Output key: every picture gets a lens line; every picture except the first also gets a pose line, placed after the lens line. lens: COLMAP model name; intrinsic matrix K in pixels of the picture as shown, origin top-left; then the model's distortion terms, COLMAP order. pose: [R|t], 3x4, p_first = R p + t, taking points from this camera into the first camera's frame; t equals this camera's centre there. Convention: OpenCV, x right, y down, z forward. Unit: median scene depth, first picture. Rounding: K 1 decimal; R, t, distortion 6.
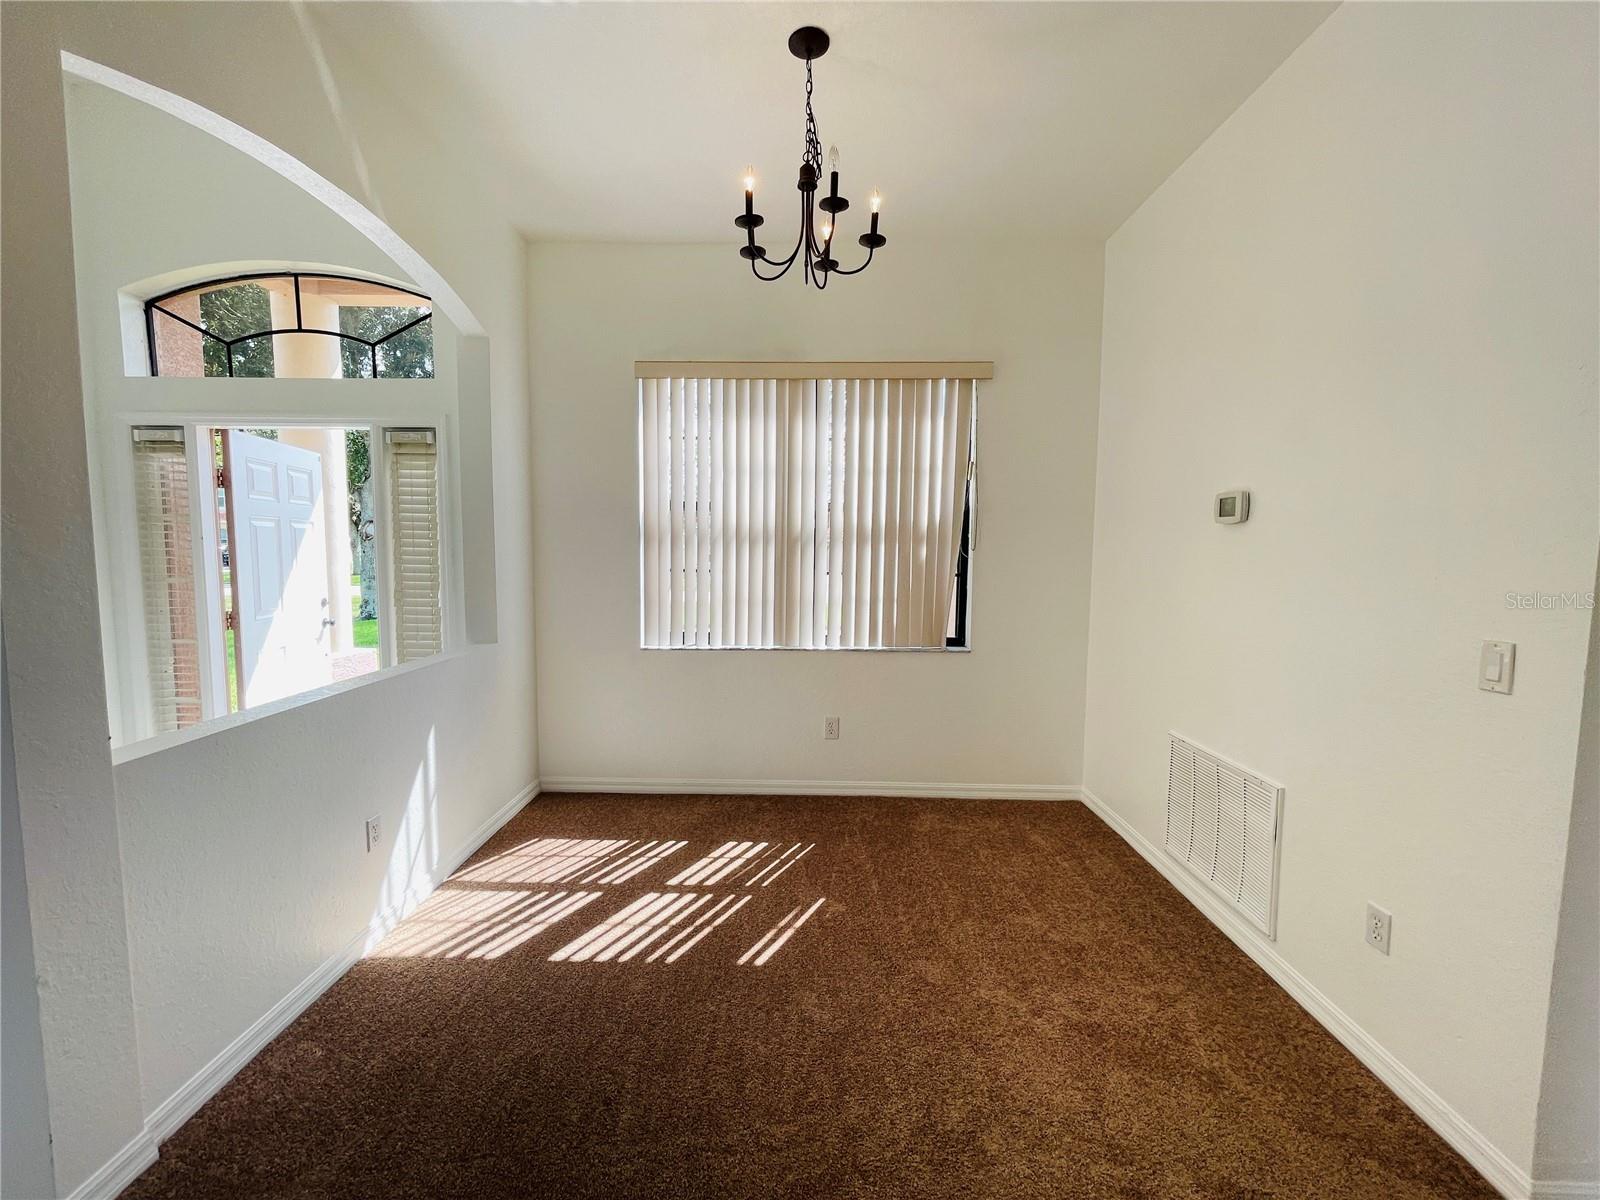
lens RADIAL K [[651.7, 0, 794.0], [0, 651.7, 597.1], [0, 0, 1]] dist [0.002697, 0.000702]
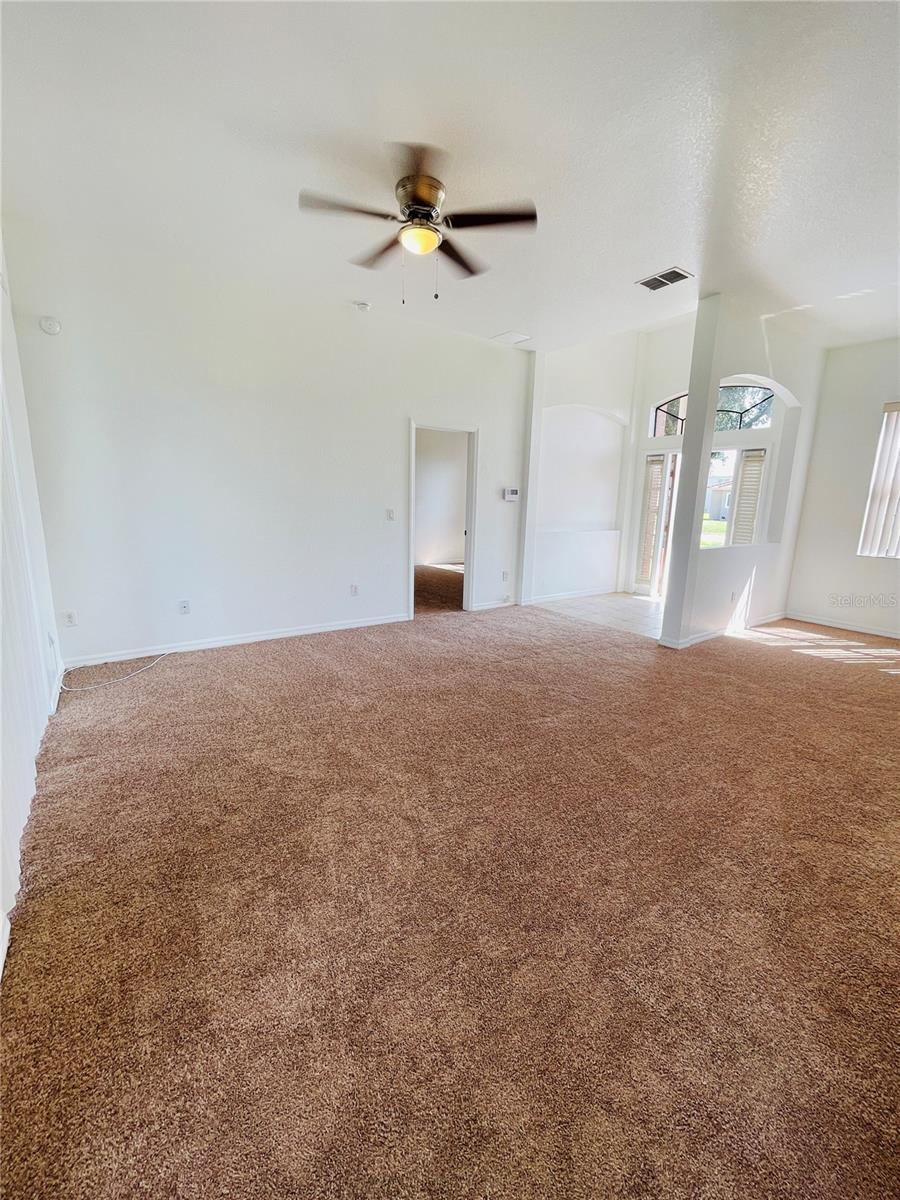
lens RADIAL K [[488.8, 0, 453.5], [0, 488.8, 596.7], [0, 0, 1]] dist [0.002697, 0.000702]
pose [[0.594627, 0.165347, -0.786816, 0.242289], [-0.079047, 0.985906, 0.147447, 0.089308], [0.800107, -0.025481, 0.599316, -0.932898]]
